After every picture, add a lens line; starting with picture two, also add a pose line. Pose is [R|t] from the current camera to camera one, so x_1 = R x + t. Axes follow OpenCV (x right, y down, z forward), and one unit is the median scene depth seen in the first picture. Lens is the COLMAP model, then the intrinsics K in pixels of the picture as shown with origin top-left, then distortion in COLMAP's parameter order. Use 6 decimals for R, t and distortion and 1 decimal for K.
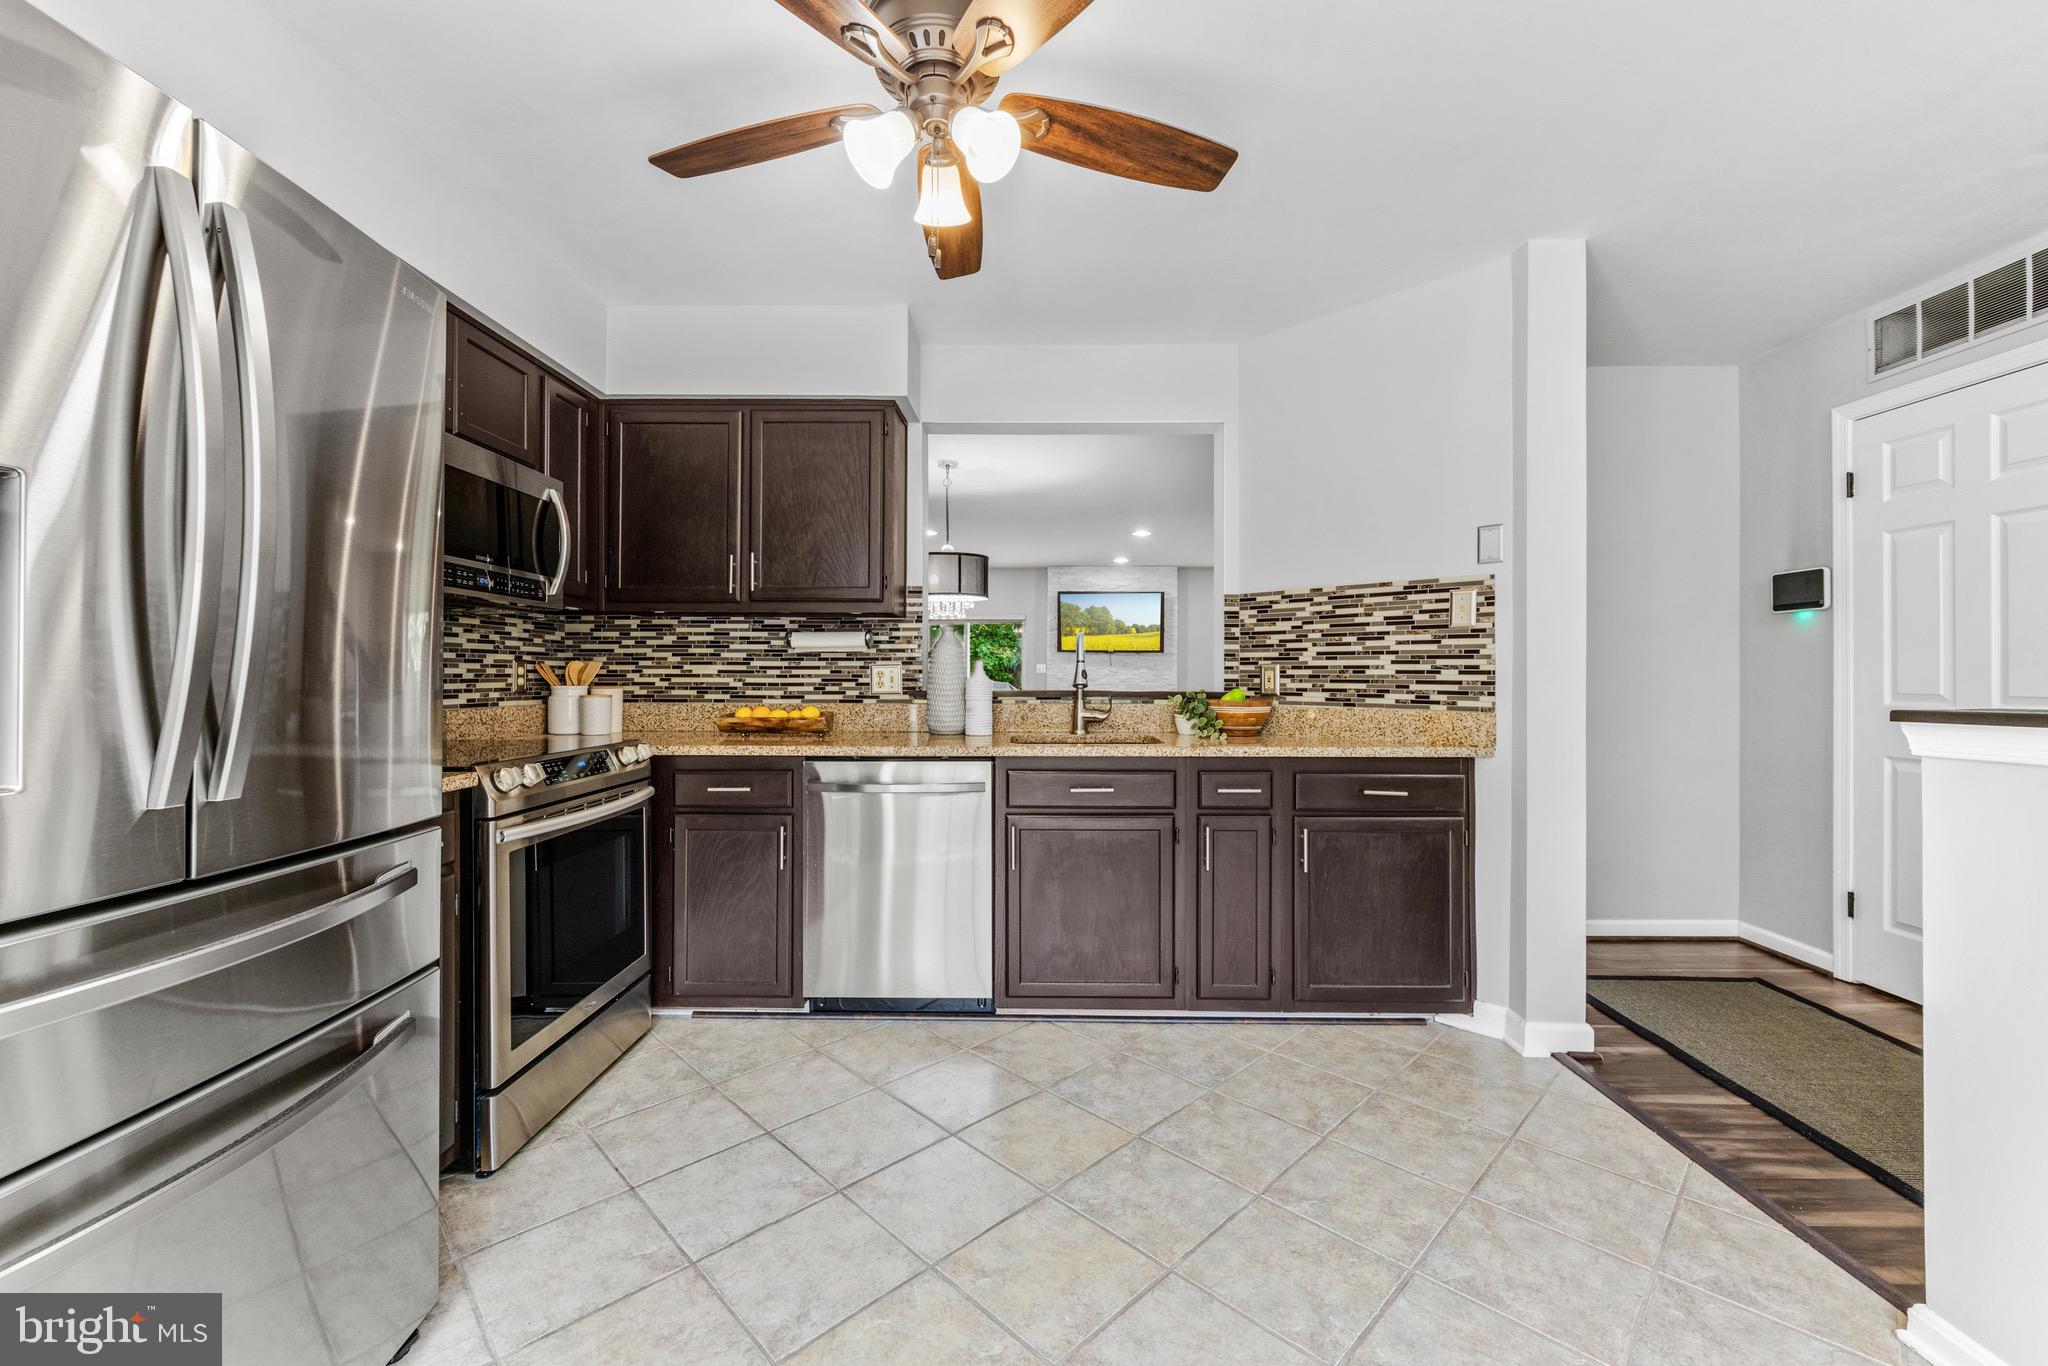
lens RADIAL K [[818.2, 0, 1019.9], [0, 818.2, 677.0], [0, 0, 1]] dist [-0.009273, 0.001545]
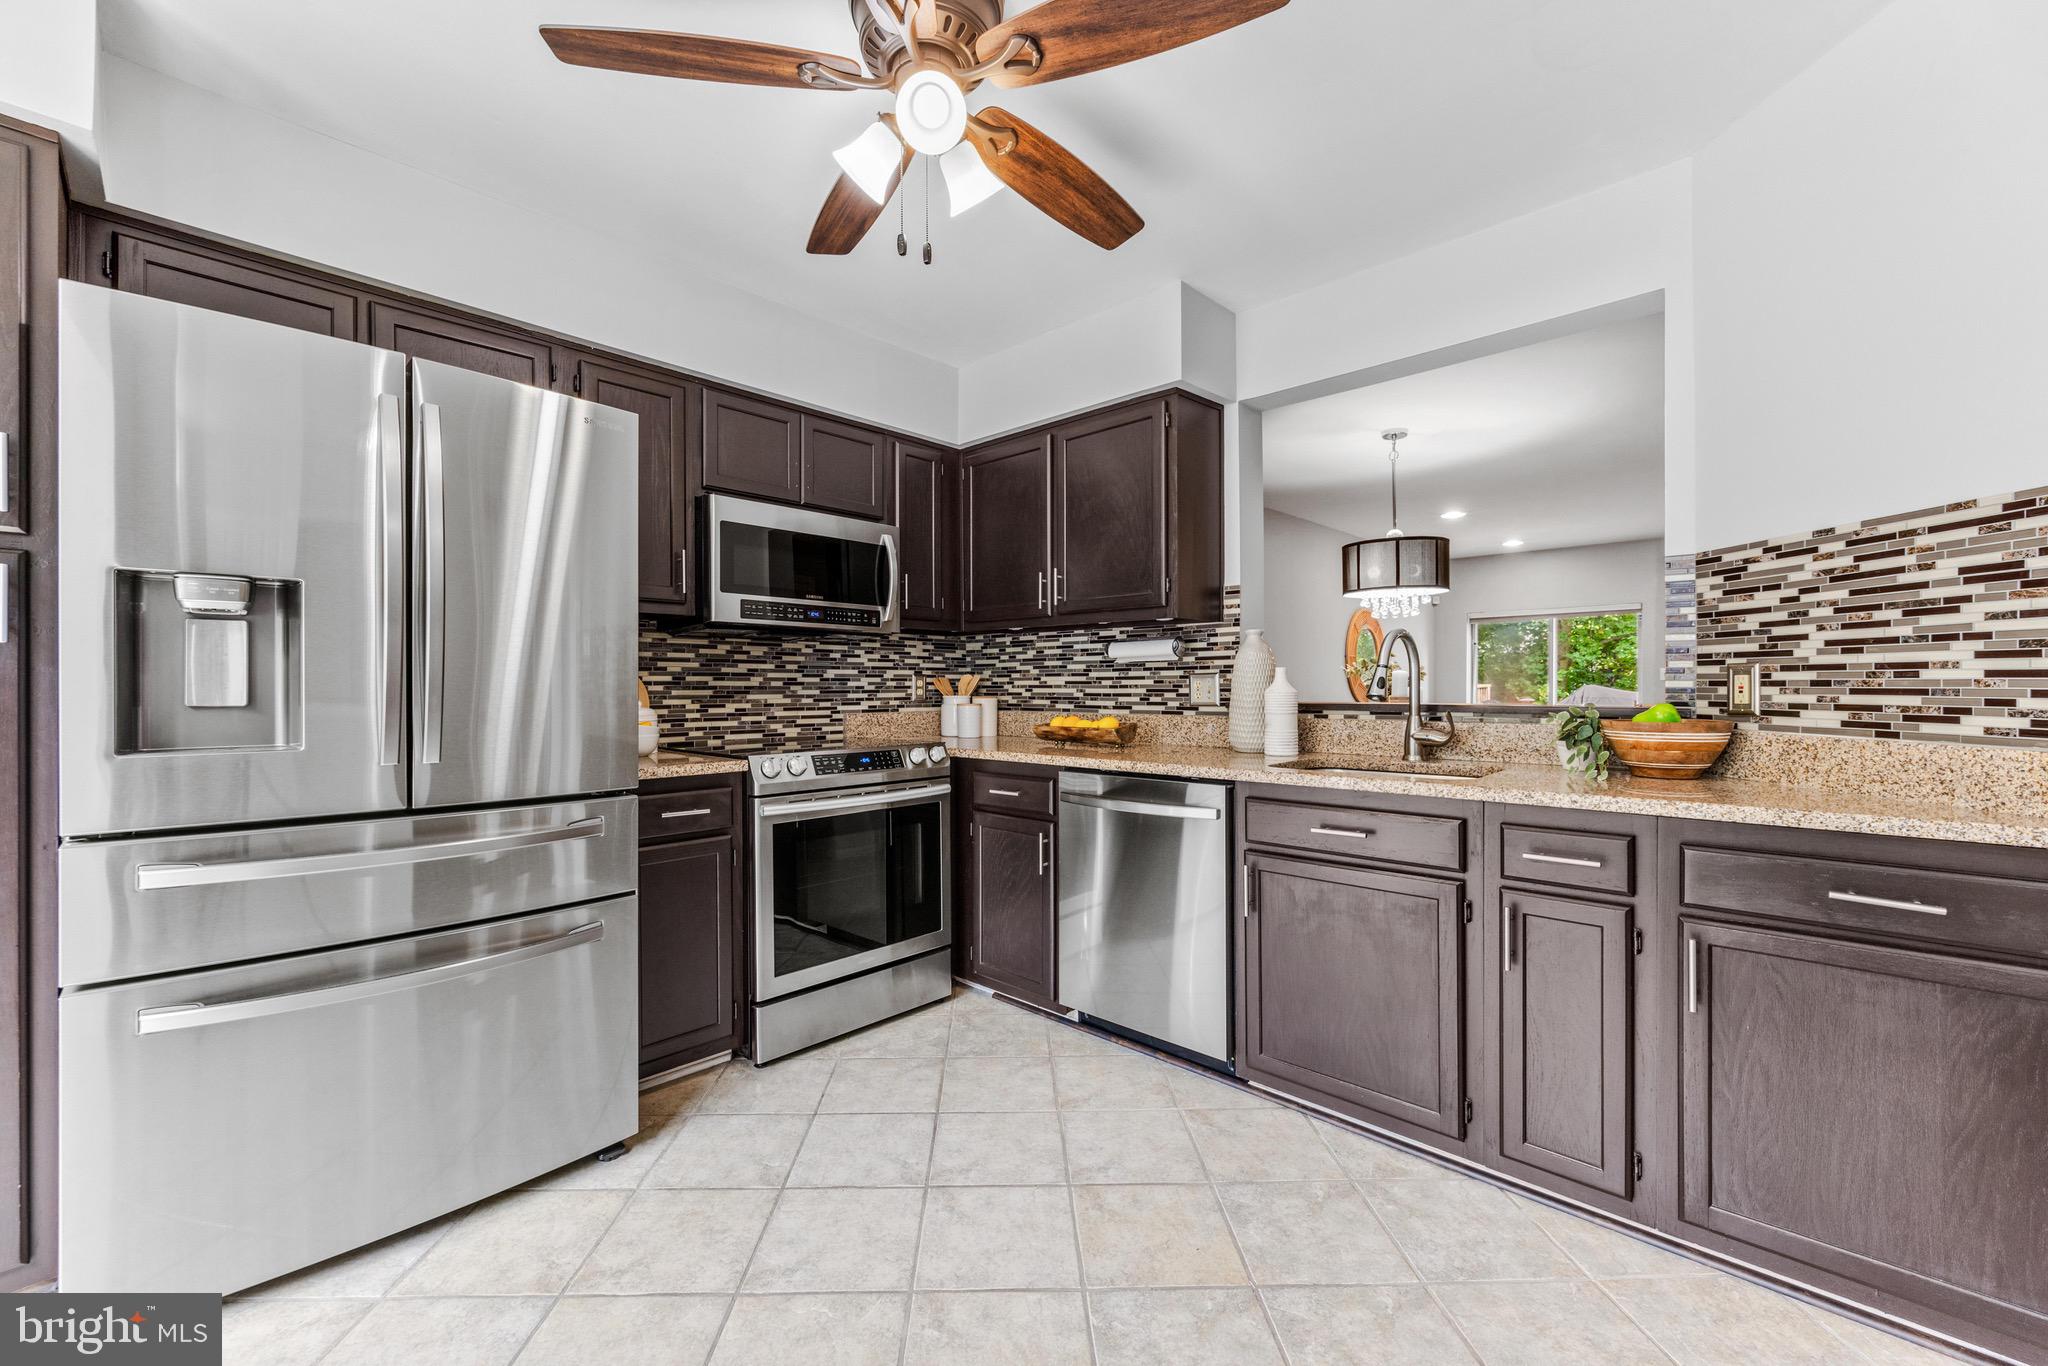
lens RADIAL K [[818.2, 0, 1016.3], [0, 818.2, 691.8], [0, 0, 1]] dist [-0.009273, 0.001545]
pose [[0.730423, 0.000012, -0.682996, 0.342849], [0.003751, 0.999985, 0.004029, 0.000959], [0.682985, -0.005505, 0.730411, 0.199774]]
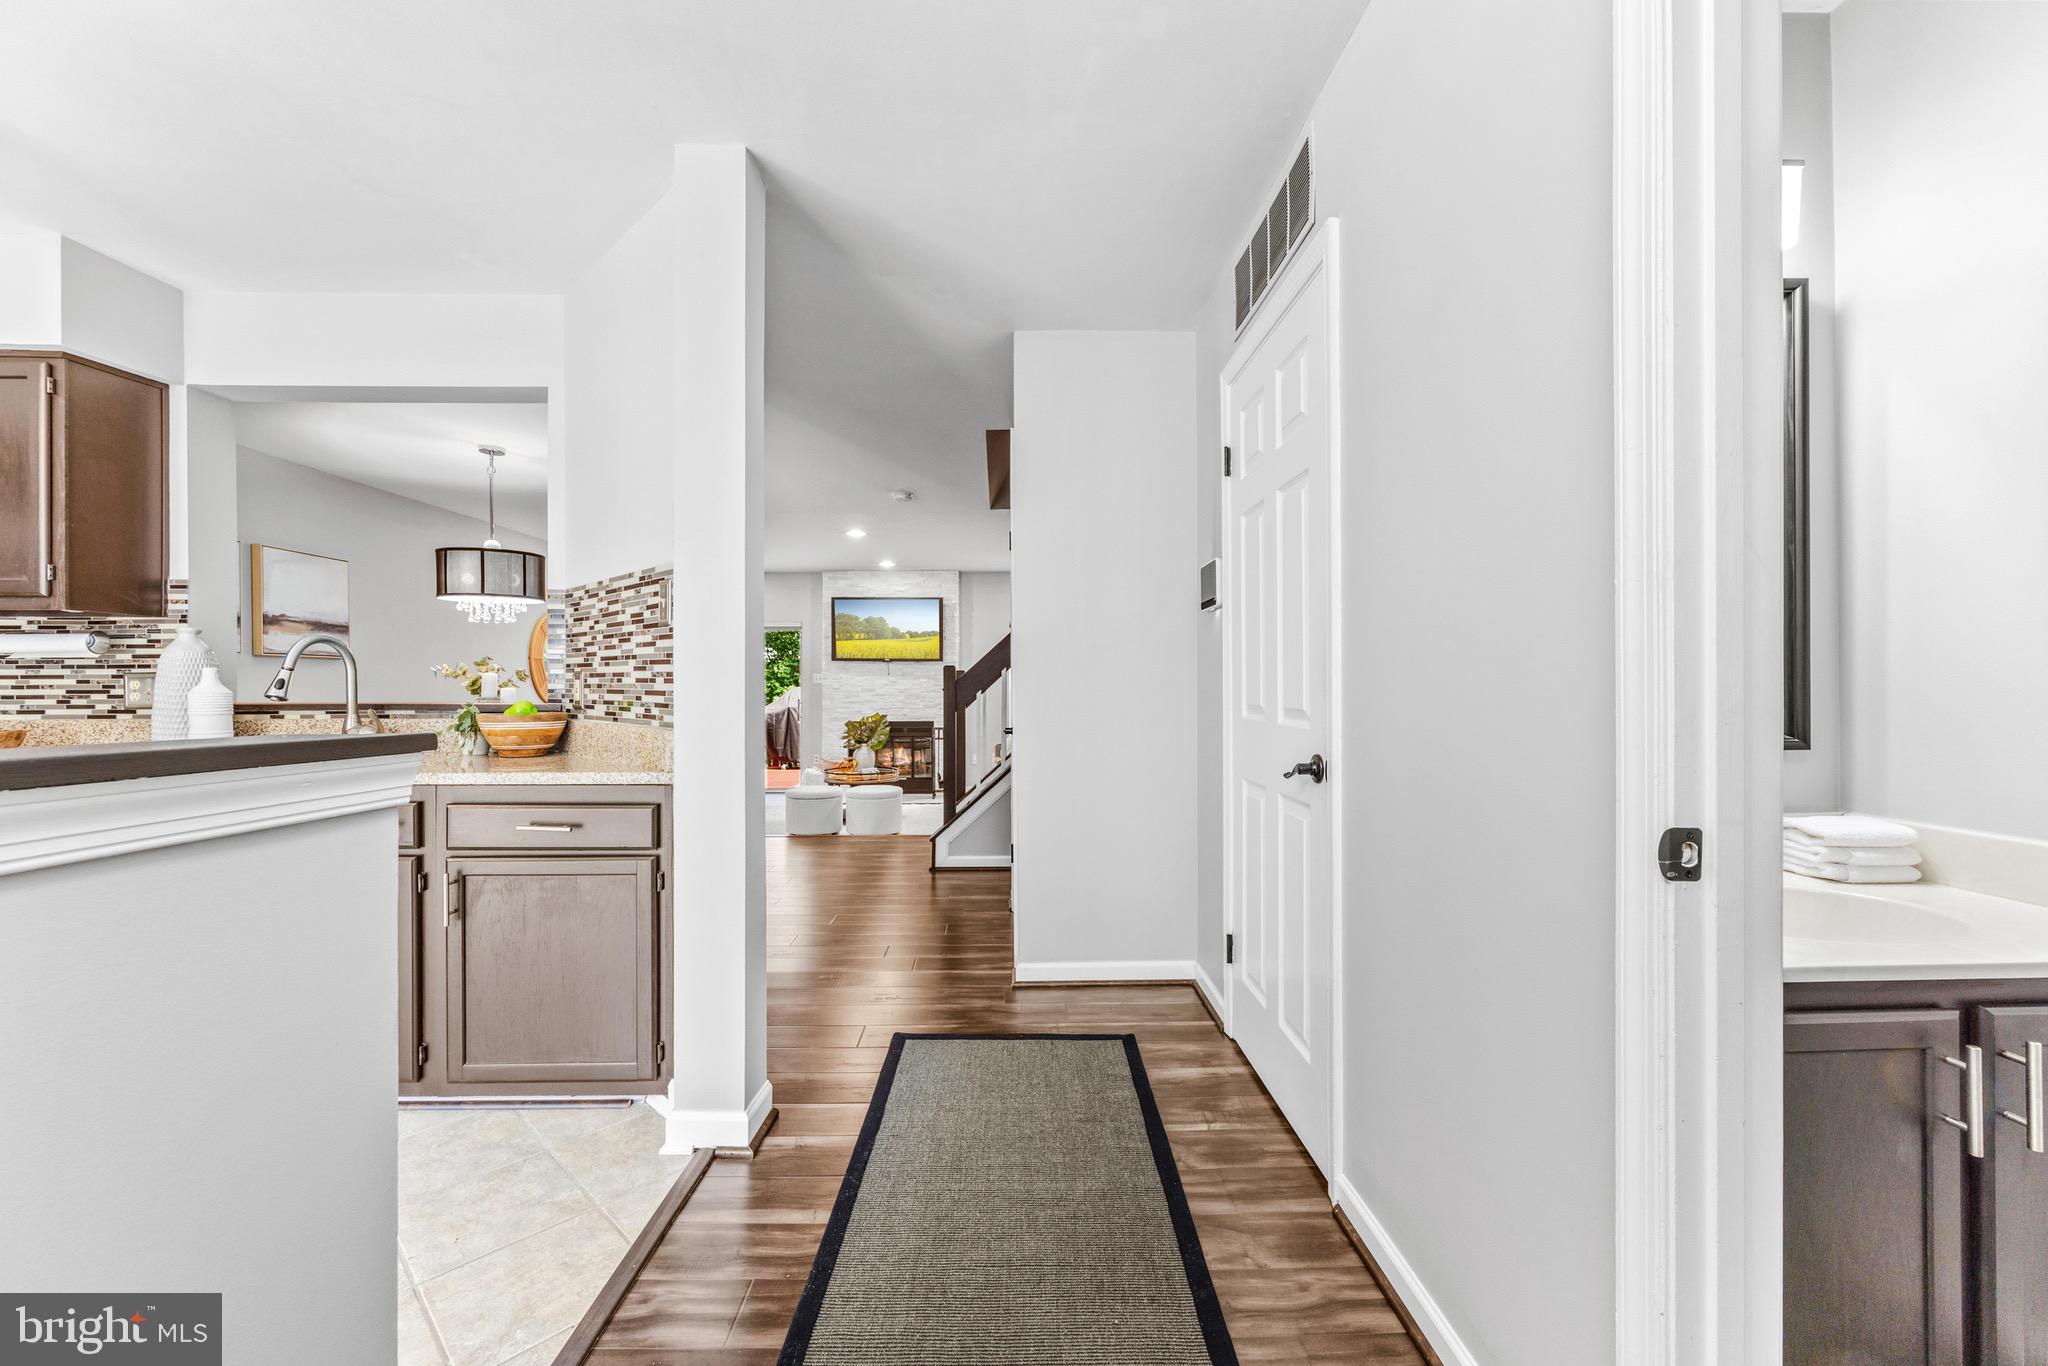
lens RADIAL K [[818.2, 0, 1027.0], [0, 818.2, 685.7], [0, 0, 1]] dist [-0.009273, 0.001545]
pose [[0.999041, -0.002750, 0.043691, 0.777240], [0.002787, 0.999996, -0.000778, 0.001098], [-0.043688, 0.000899, 0.999045, 0.141513]]
